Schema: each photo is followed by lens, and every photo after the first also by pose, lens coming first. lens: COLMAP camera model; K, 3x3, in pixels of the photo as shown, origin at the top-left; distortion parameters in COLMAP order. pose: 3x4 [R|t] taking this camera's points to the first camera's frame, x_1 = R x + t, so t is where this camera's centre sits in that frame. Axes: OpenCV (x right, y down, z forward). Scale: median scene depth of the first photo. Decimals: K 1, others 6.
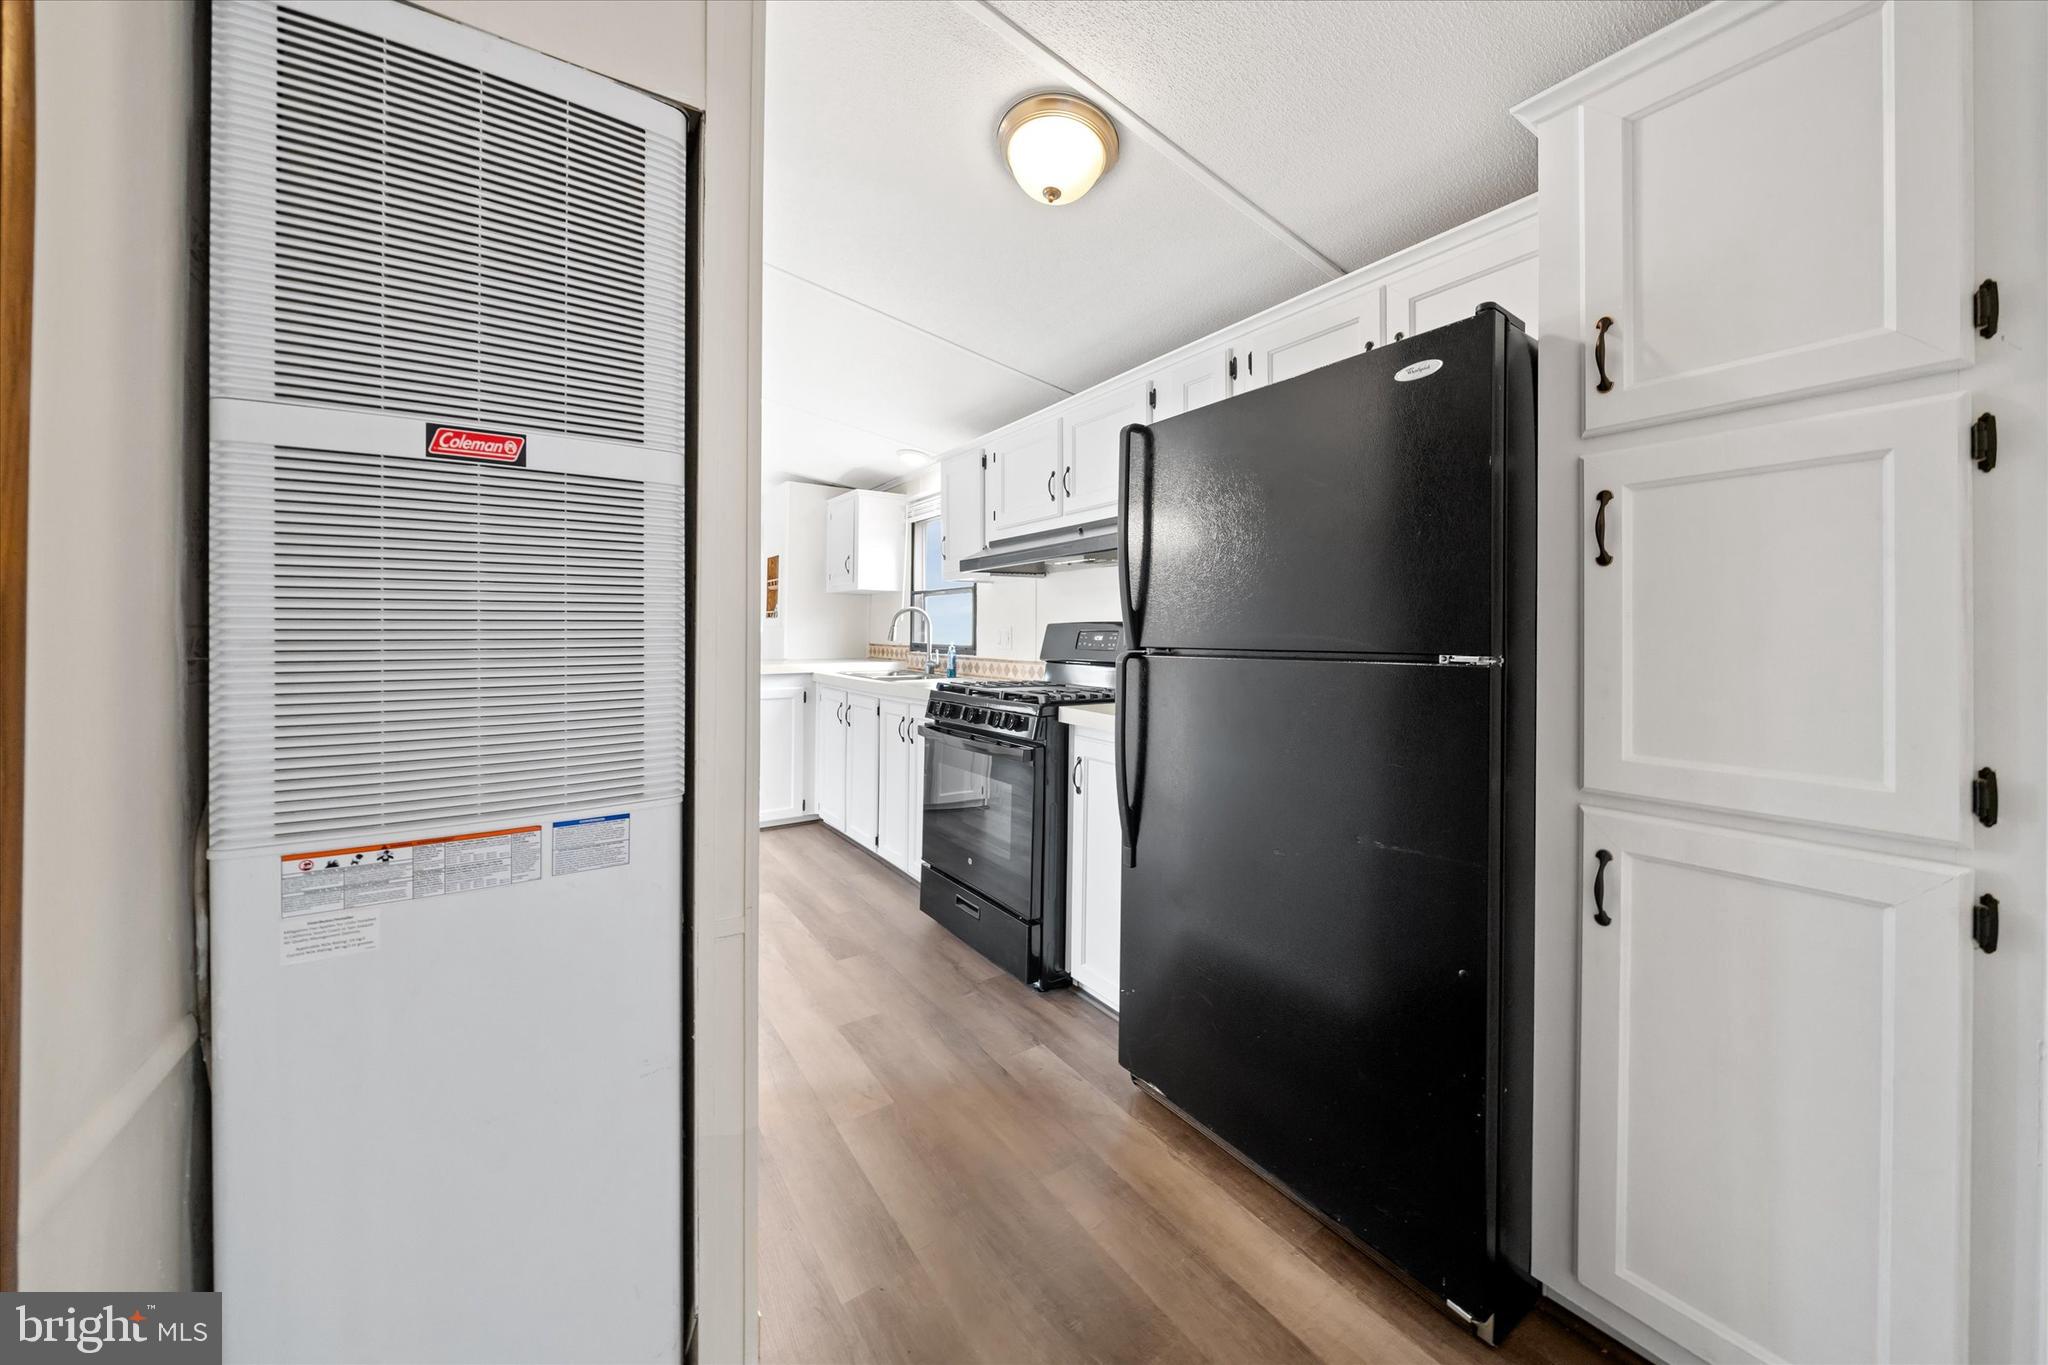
lens RADIAL K [[742.1, 0, 1020.8], [0, 742.1, 631.2], [0, 0, 1]] dist [-0.000309, -0.000038]
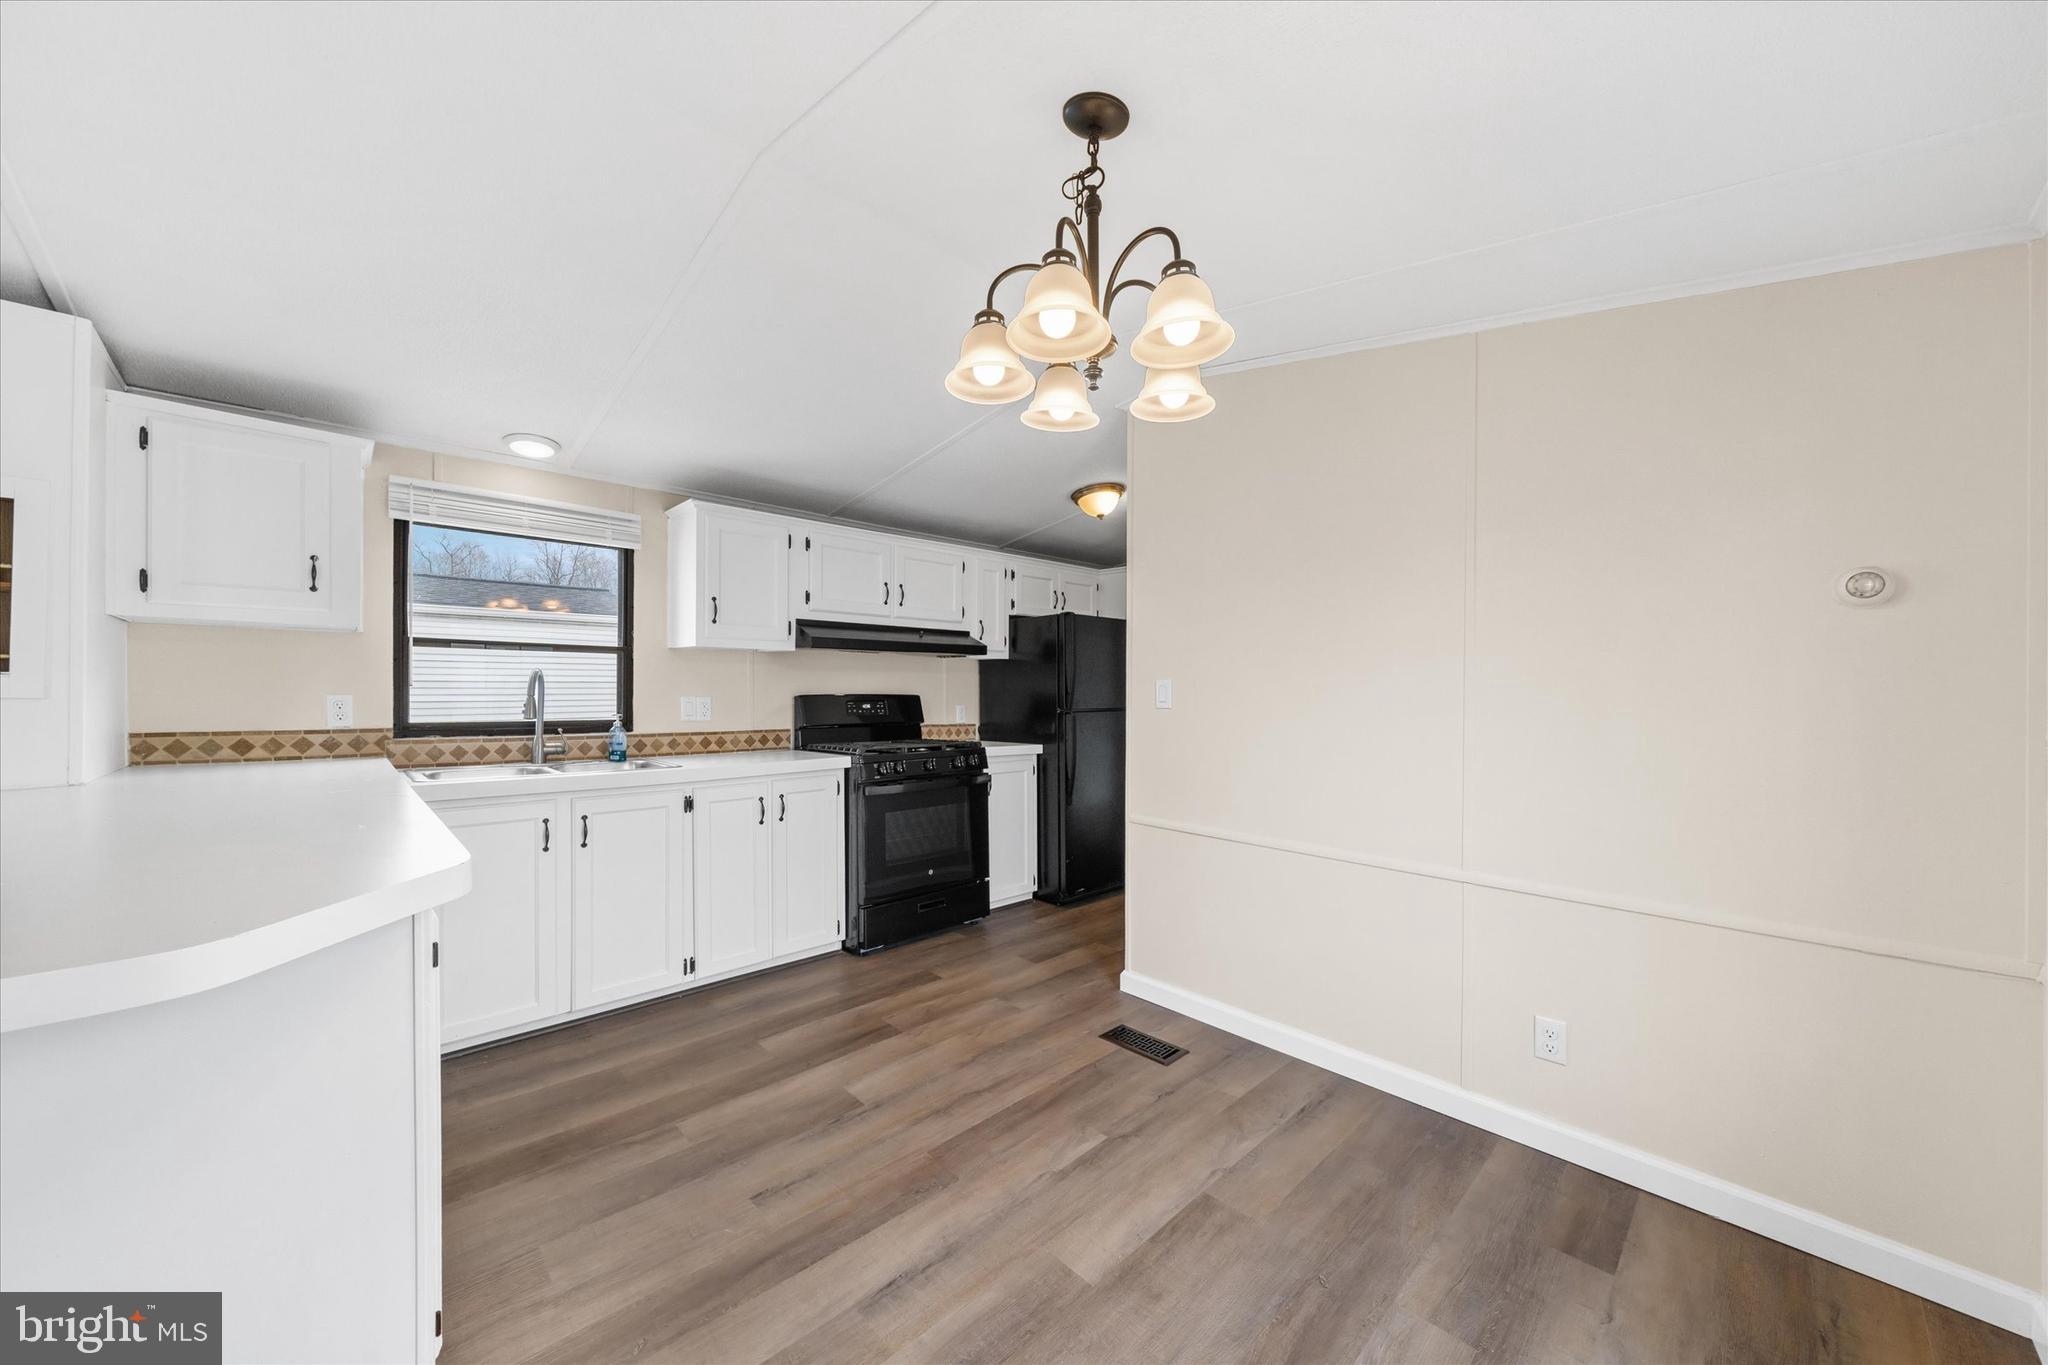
lens RADIAL K [[741.0, 0, 1033.5], [0, 741.0, 699.8], [0, 0, 1]] dist [-0.006323, -0.000040]
pose [[-0.189547, -0.014094, 0.981770, -1.552836], [-0.005737, 0.999896, 0.013246, -0.026777], [-0.981855, -0.003122, -0.189608, 1.162903]]
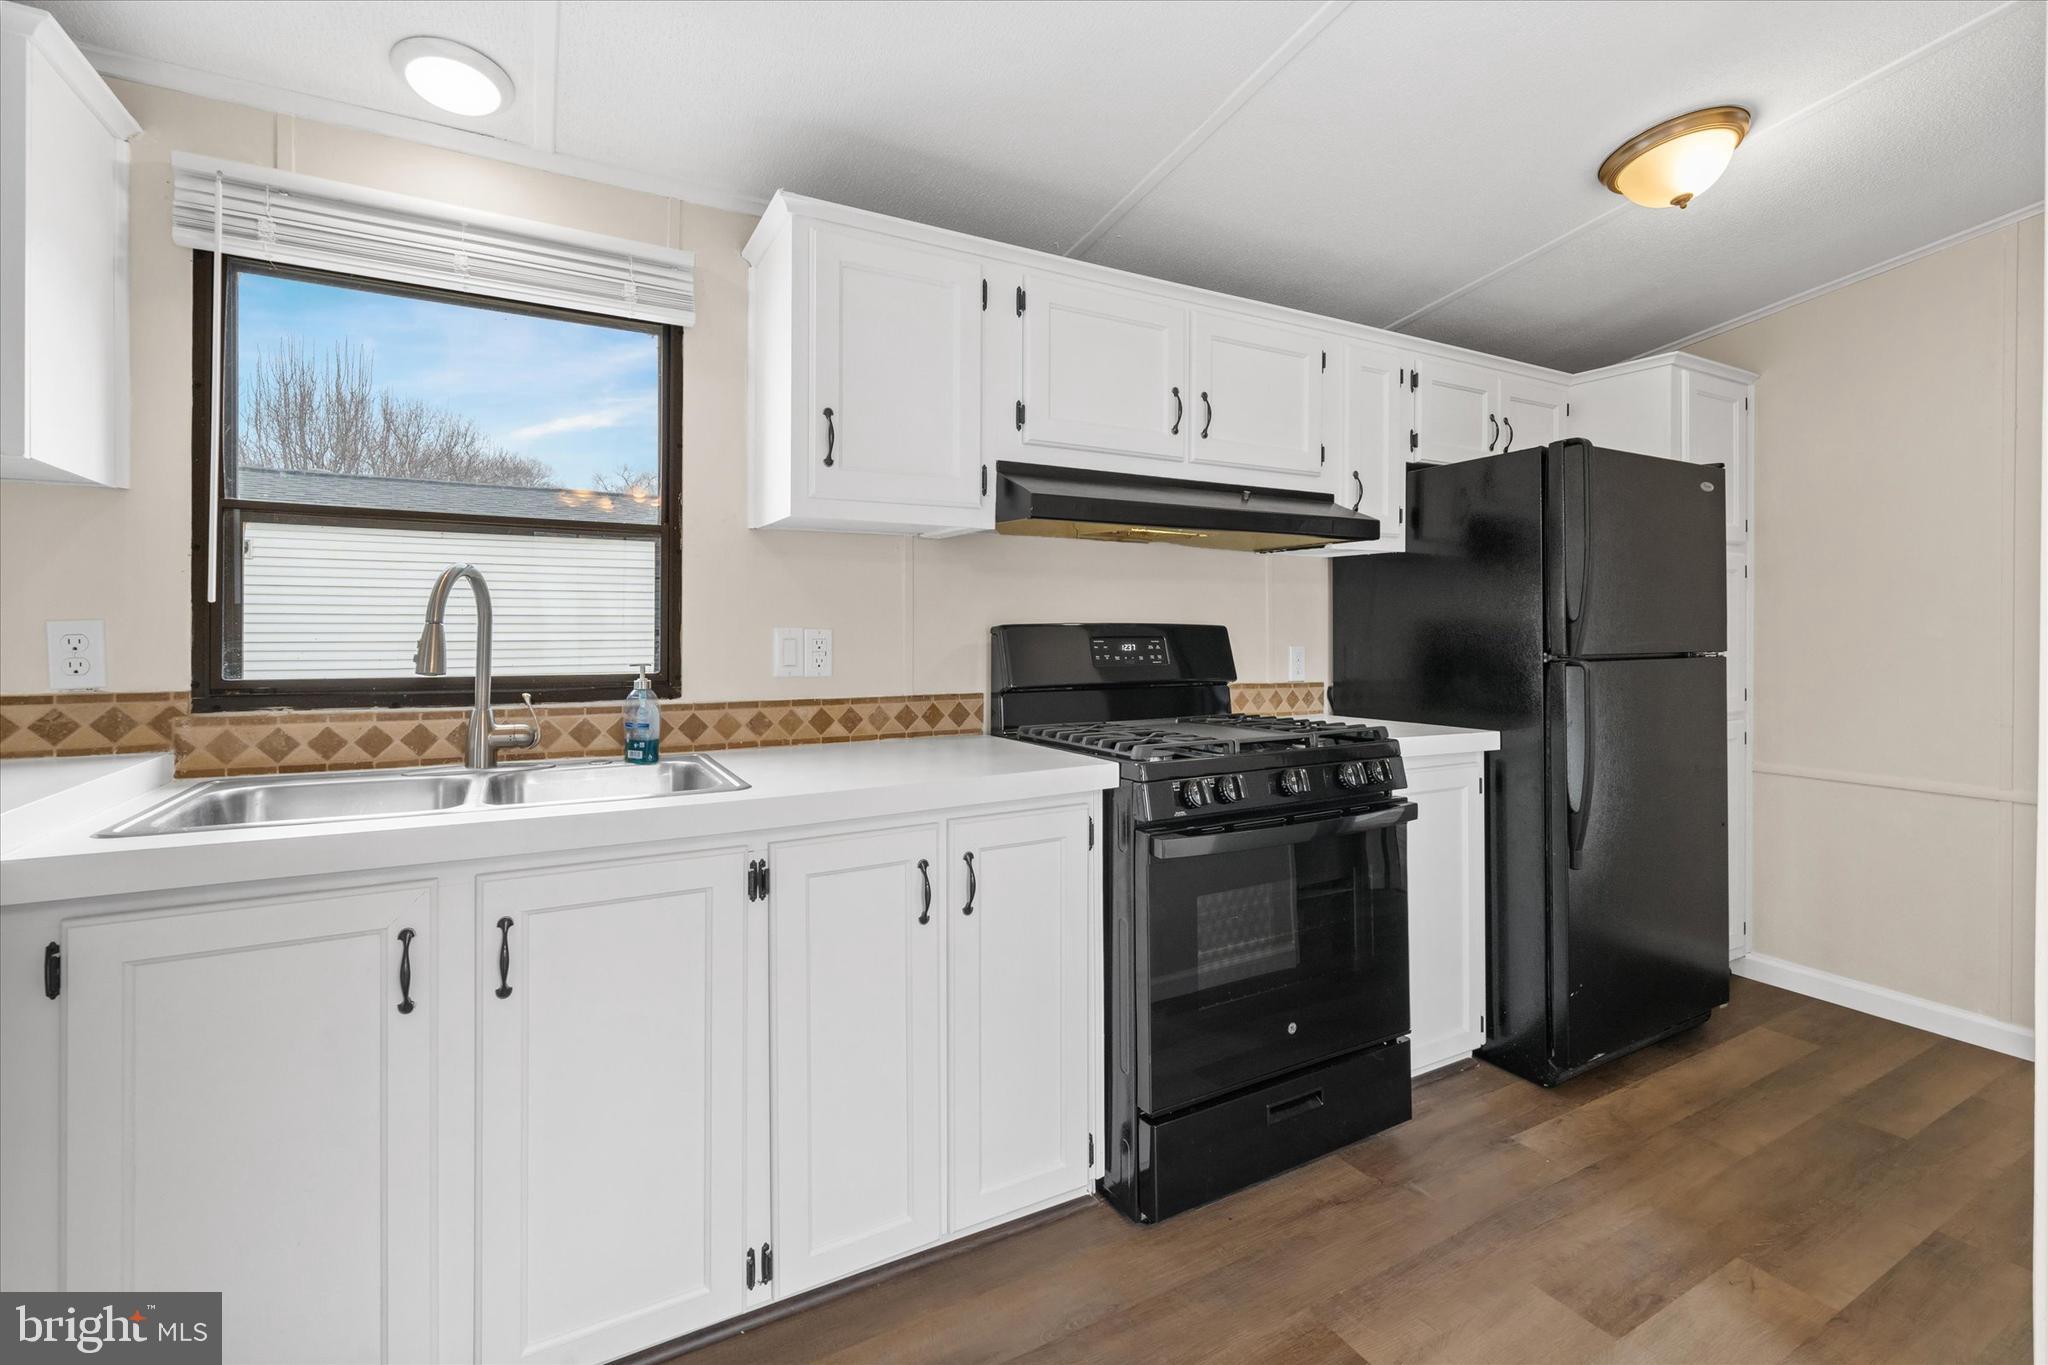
lens RADIAL K [[904.2, 0, 1015.9], [0, 904.2, 631.4], [0, 0, 1]] dist [0.000846, 0.000062]
pose [[0.076445, -0.004421, 0.997064, -0.872931], [-0.002298, 0.999987, 0.004611, -0.011171], [-0.997071, -0.002644, 0.076434, 1.262788]]
